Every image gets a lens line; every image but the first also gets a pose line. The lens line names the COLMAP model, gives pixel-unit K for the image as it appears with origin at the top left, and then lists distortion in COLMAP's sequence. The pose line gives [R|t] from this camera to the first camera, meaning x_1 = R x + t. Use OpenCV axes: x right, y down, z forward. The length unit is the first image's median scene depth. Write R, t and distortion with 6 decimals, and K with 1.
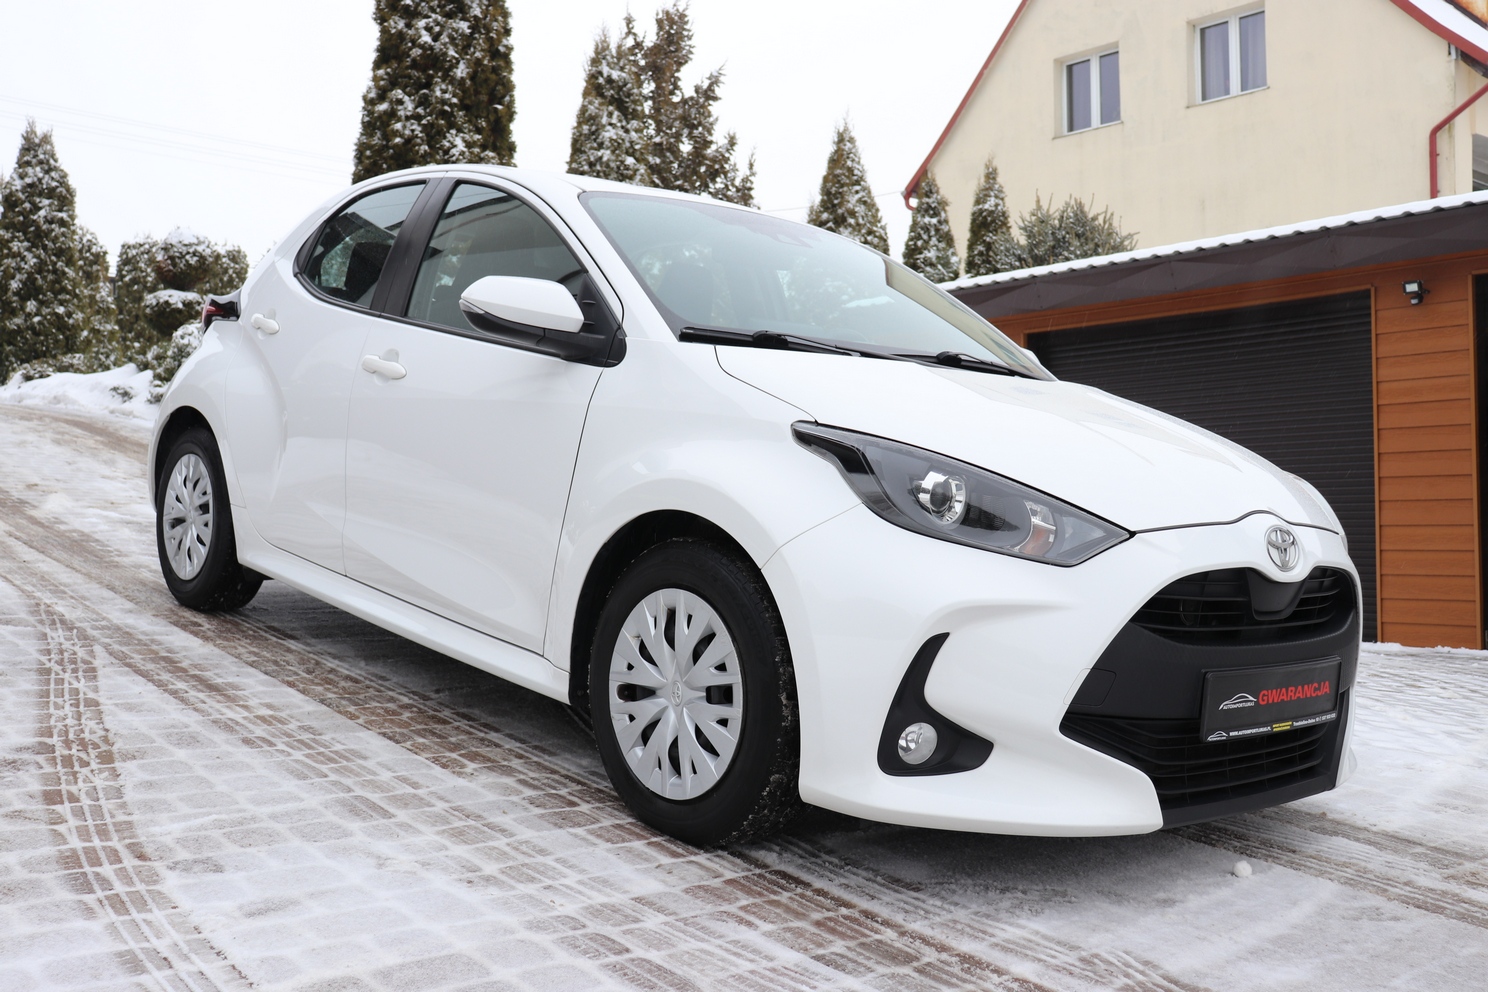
lens RADIAL K [[1432.4, 0, 743.8], [0, 1432.4, 505.9], [0, 0, 1]] dist [-0.049302, 0.000000]
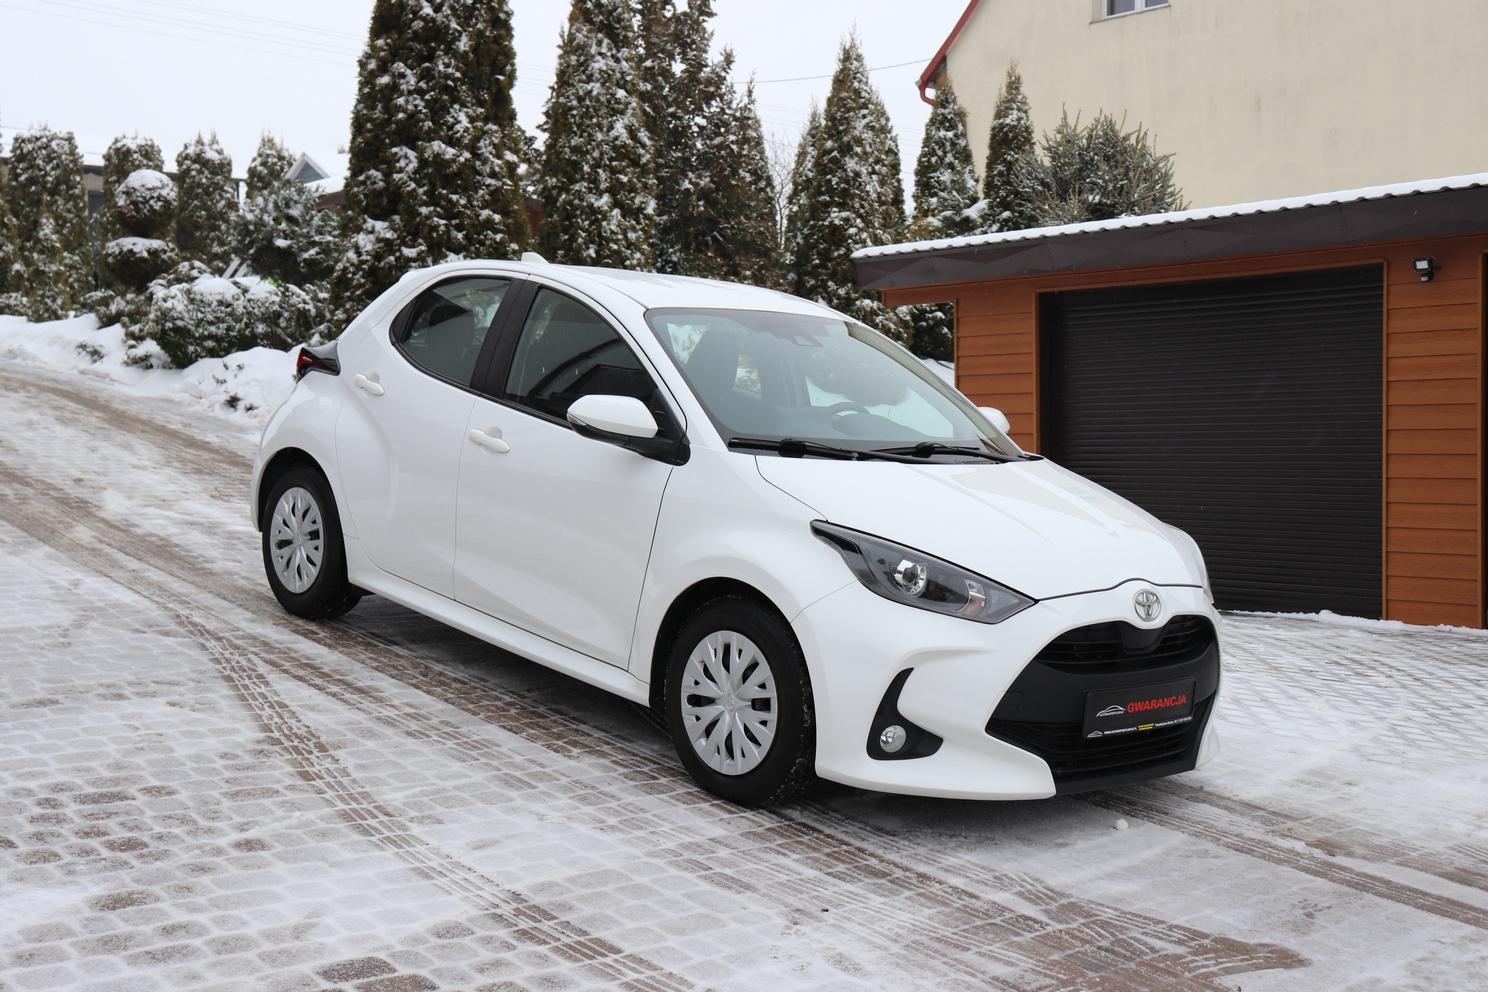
lens RADIAL K [[1822.9, 0, 738.9], [0, 1822.9, 490.5], [0, 0, 1]] dist [0.033936, 0.000000]
pose [[0.999954, 0.001290, 0.009523, -0.046727], [-0.001774, 0.998696, 0.051020, -0.148609], [-0.009444, -0.051035, 0.998652, -0.699533]]
